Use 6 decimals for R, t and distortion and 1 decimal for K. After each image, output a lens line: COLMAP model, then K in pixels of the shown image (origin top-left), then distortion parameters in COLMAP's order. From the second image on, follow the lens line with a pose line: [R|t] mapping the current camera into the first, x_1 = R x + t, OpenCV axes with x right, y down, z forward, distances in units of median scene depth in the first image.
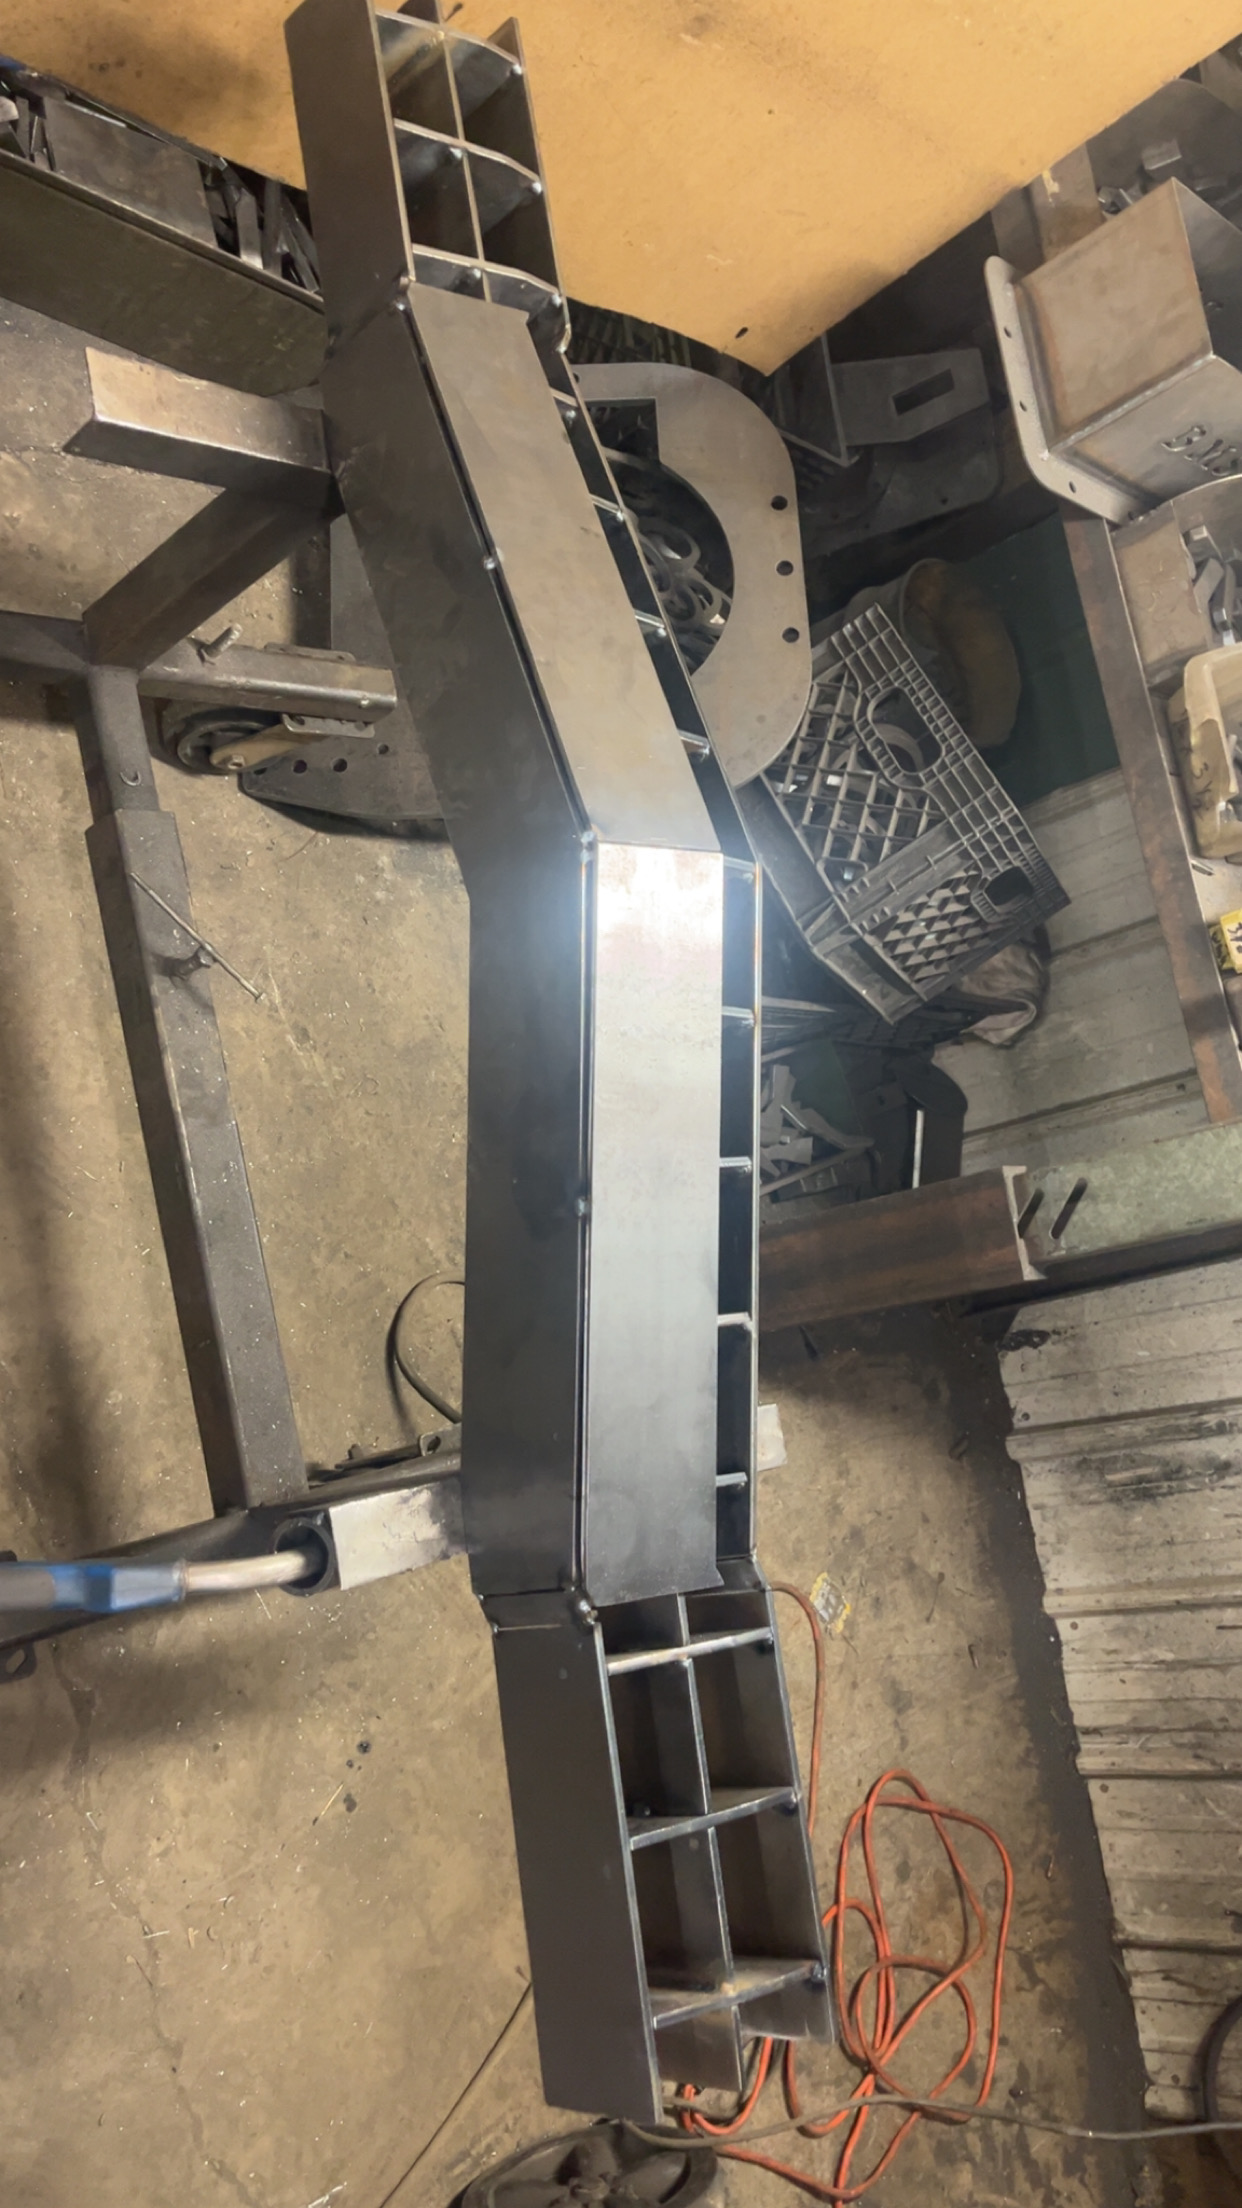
lens RADIAL K [[1752.9, 0, 617.9], [0, 1752.9, 1094.5], [0, 0, 1]] dist [0.044309, -0.043440]
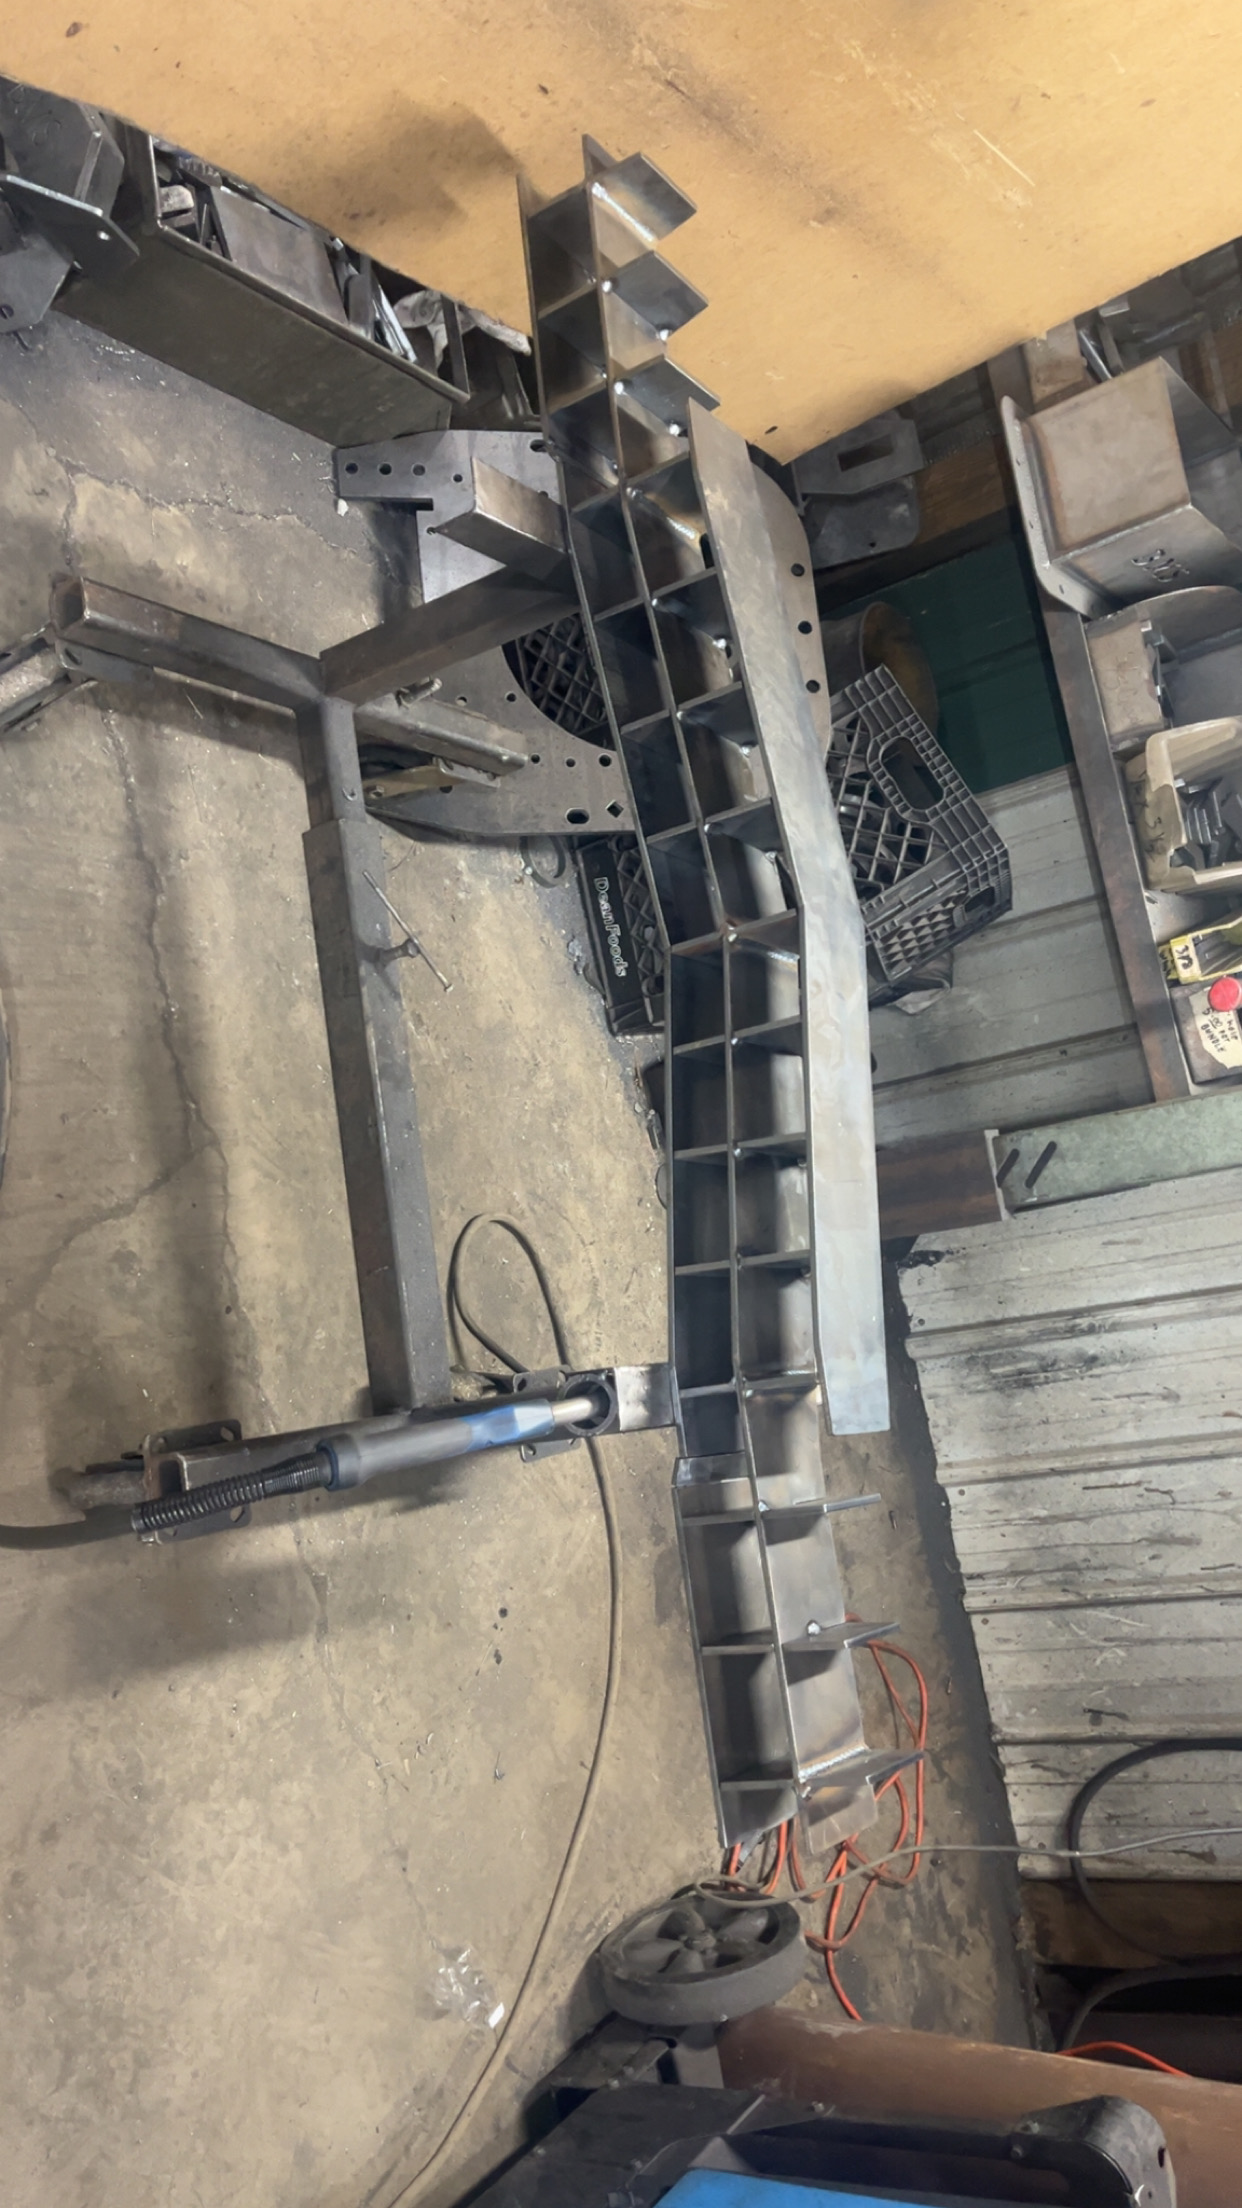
lens RADIAL K [[1752.9, 0, 617.9], [0, 1752.9, 1094.5], [0, 0, 1]] dist [0.044309, -0.043440]
pose [[0.981712, -0.001754, 0.190363, -0.268491], [-0.009215, 0.998348, 0.056719, -0.051745], [-0.190148, -0.057436, 0.980074, -0.169426]]
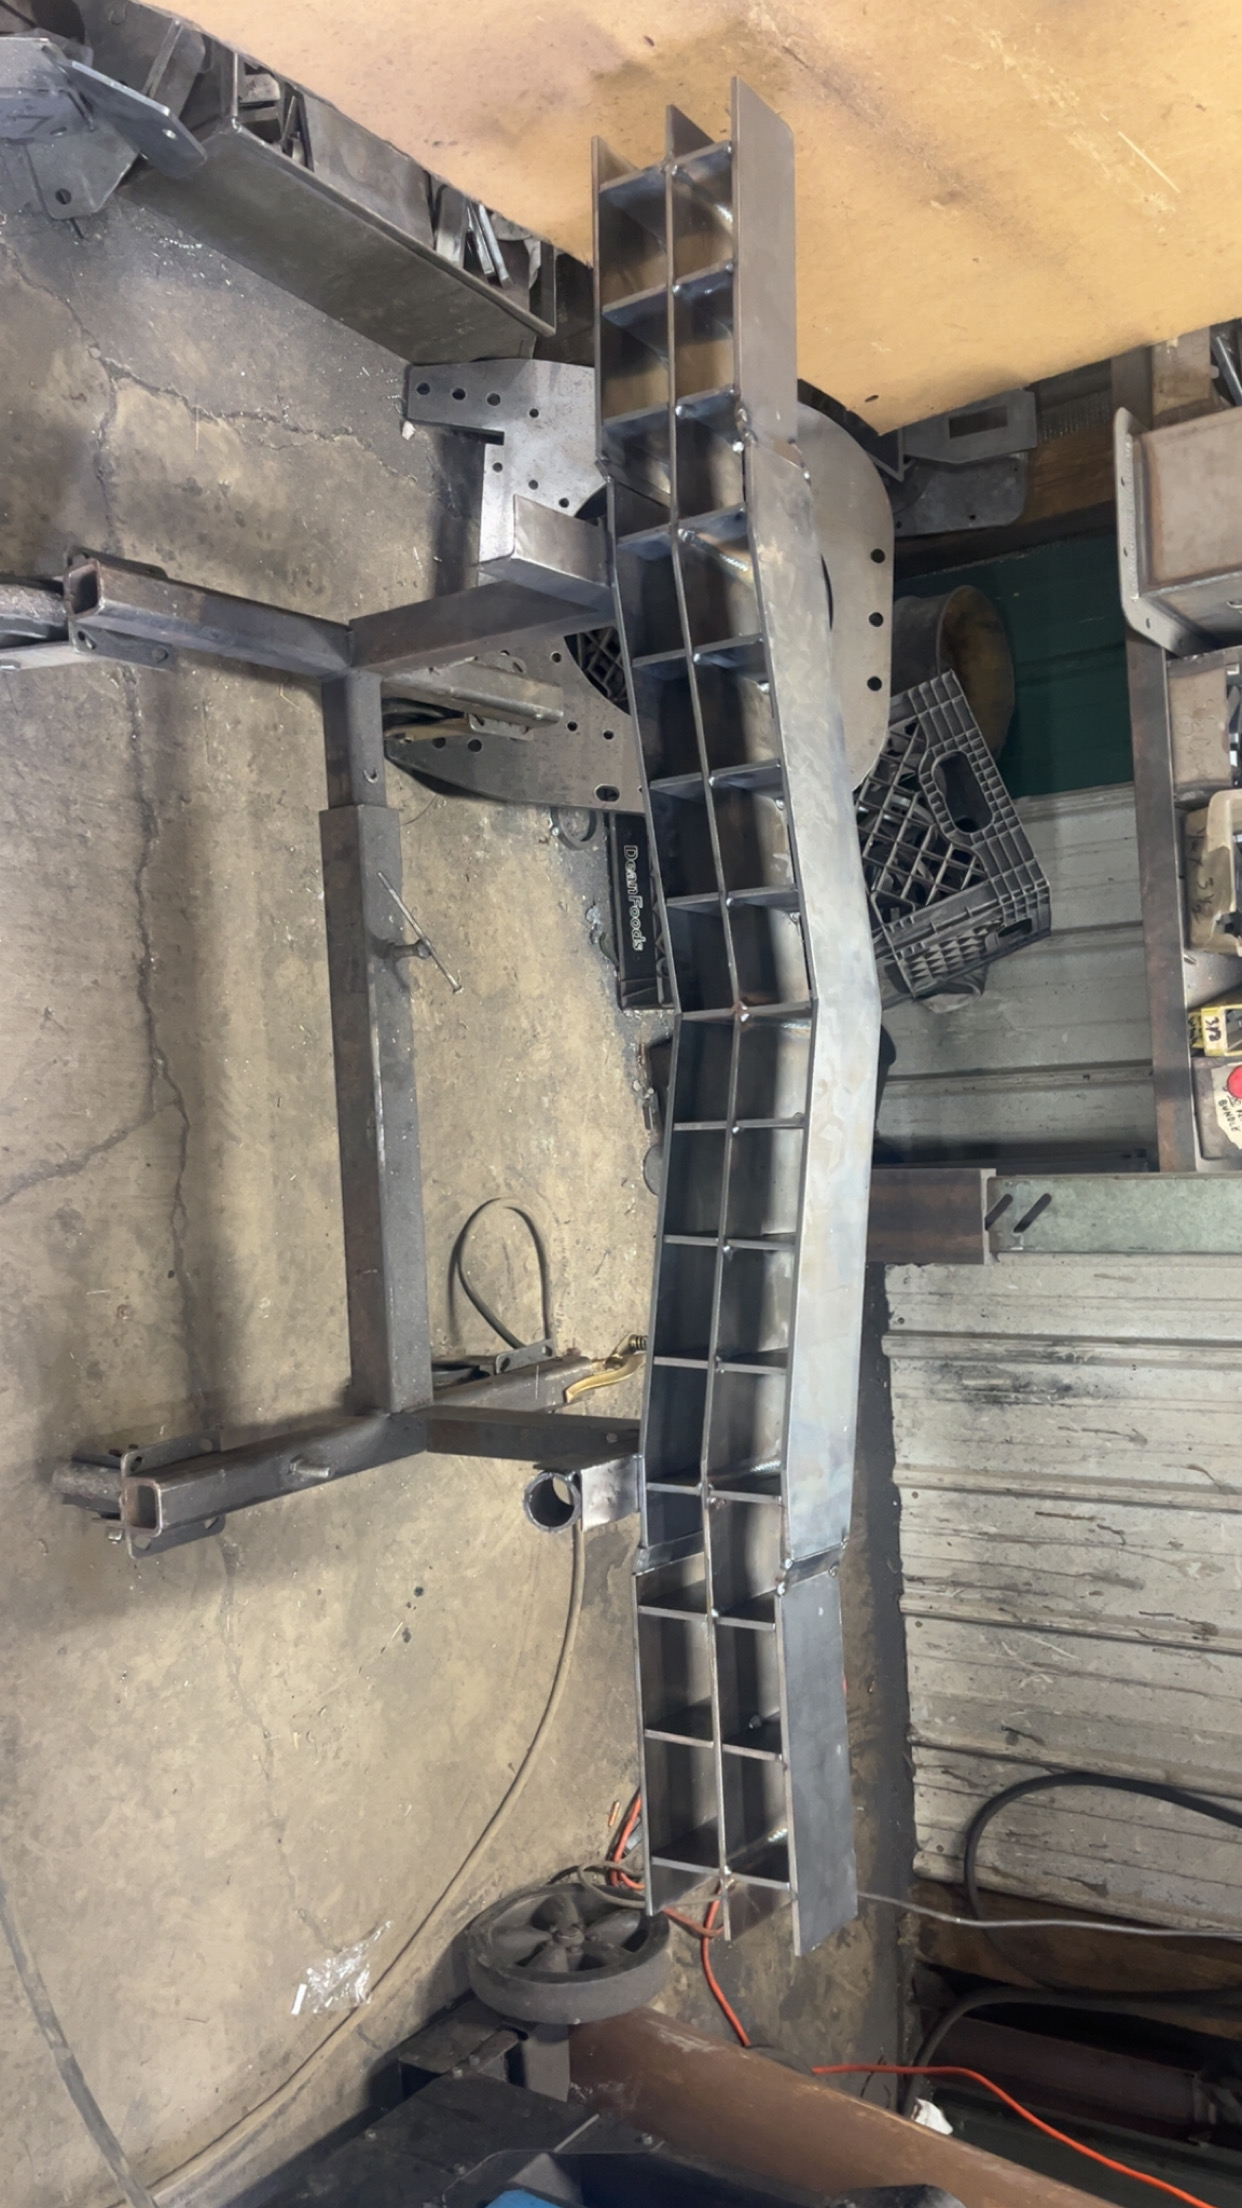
lens RADIAL K [[1752.9, 0, 617.9], [0, 1752.9, 1094.5], [0, 0, 1]] dist [0.044309, -0.043440]
pose [[0.978675, 0.120947, 0.166033, -0.228137], [-0.144720, 0.979595, 0.139462, -0.139352], [-0.145778, -0.160517, 0.976209, -0.134787]]
